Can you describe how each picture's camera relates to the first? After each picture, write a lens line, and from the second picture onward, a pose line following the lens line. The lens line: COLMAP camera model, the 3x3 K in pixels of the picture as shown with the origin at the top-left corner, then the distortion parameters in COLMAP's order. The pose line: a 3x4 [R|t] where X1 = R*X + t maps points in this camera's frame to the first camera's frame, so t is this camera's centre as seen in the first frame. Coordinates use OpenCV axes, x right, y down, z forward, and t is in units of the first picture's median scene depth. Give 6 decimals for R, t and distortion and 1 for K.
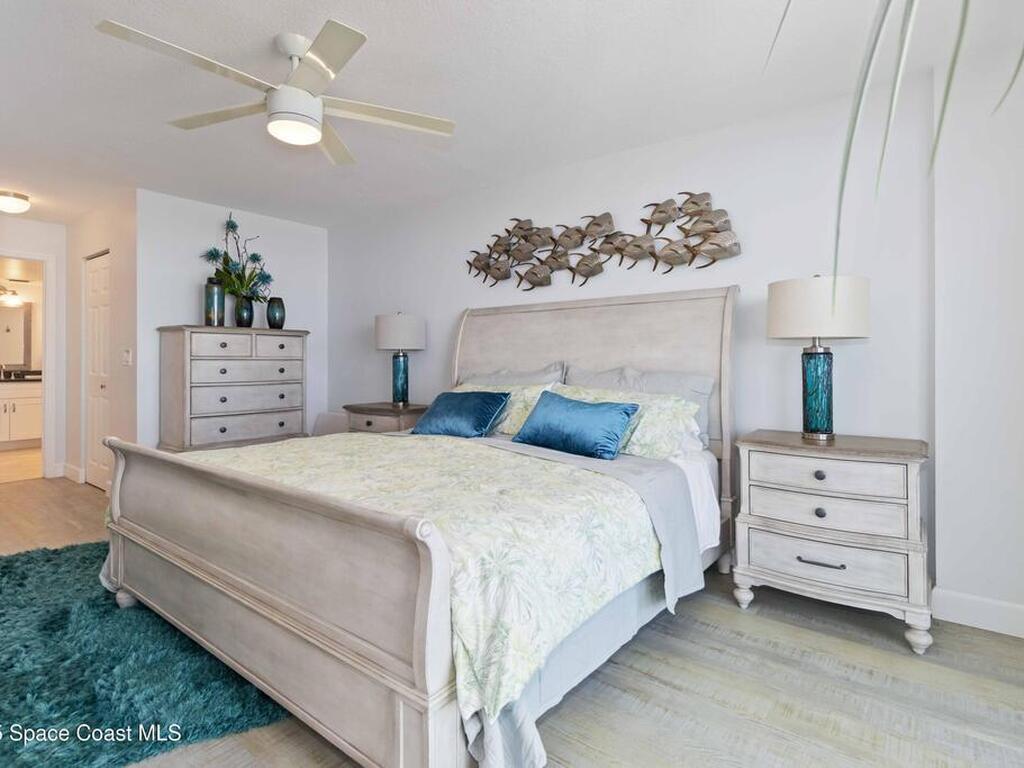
lens RADIAL K [[545.1, 0, 513.4], [0, 545.1, 363.4], [0, 0, 1]] dist [0.006456, -0.000381]
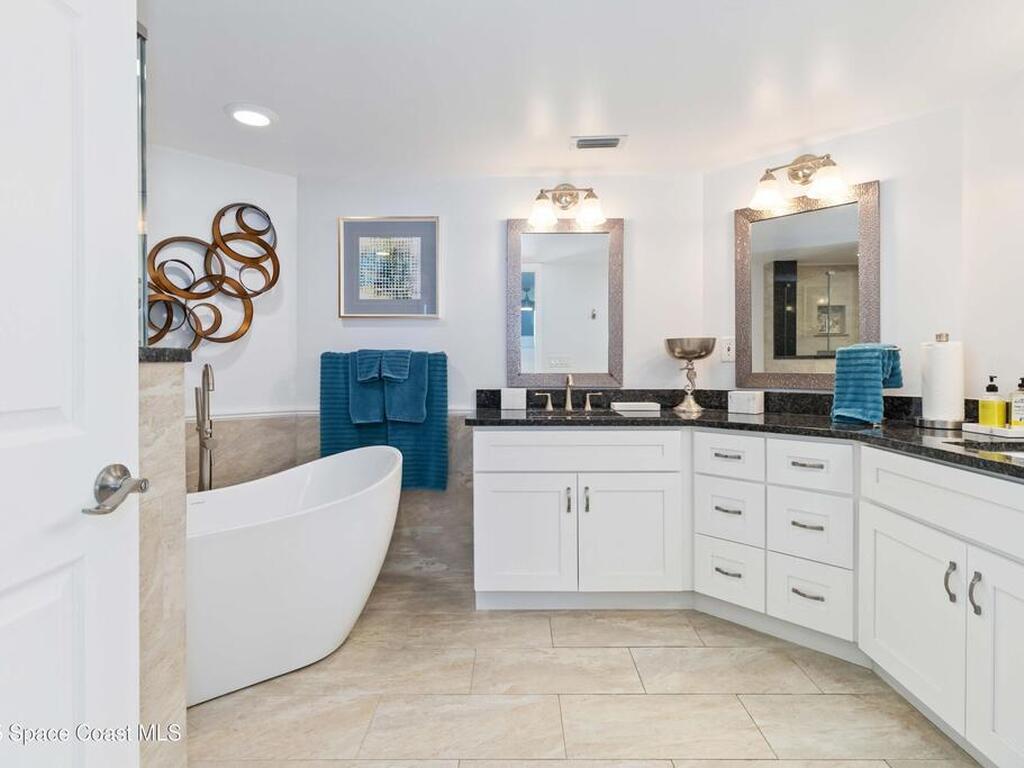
lens RADIAL K [[545.1, 0, 513.4], [0, 545.1, 363.4], [0, 0, 1]] dist [0.006456, -0.000381]
pose [[0.611441, 0.000233, -0.791290, -0.651110], [0.002562, 0.999994, 0.002274, -0.007523], [0.791286, -0.003418, 0.611437, 0.735058]]
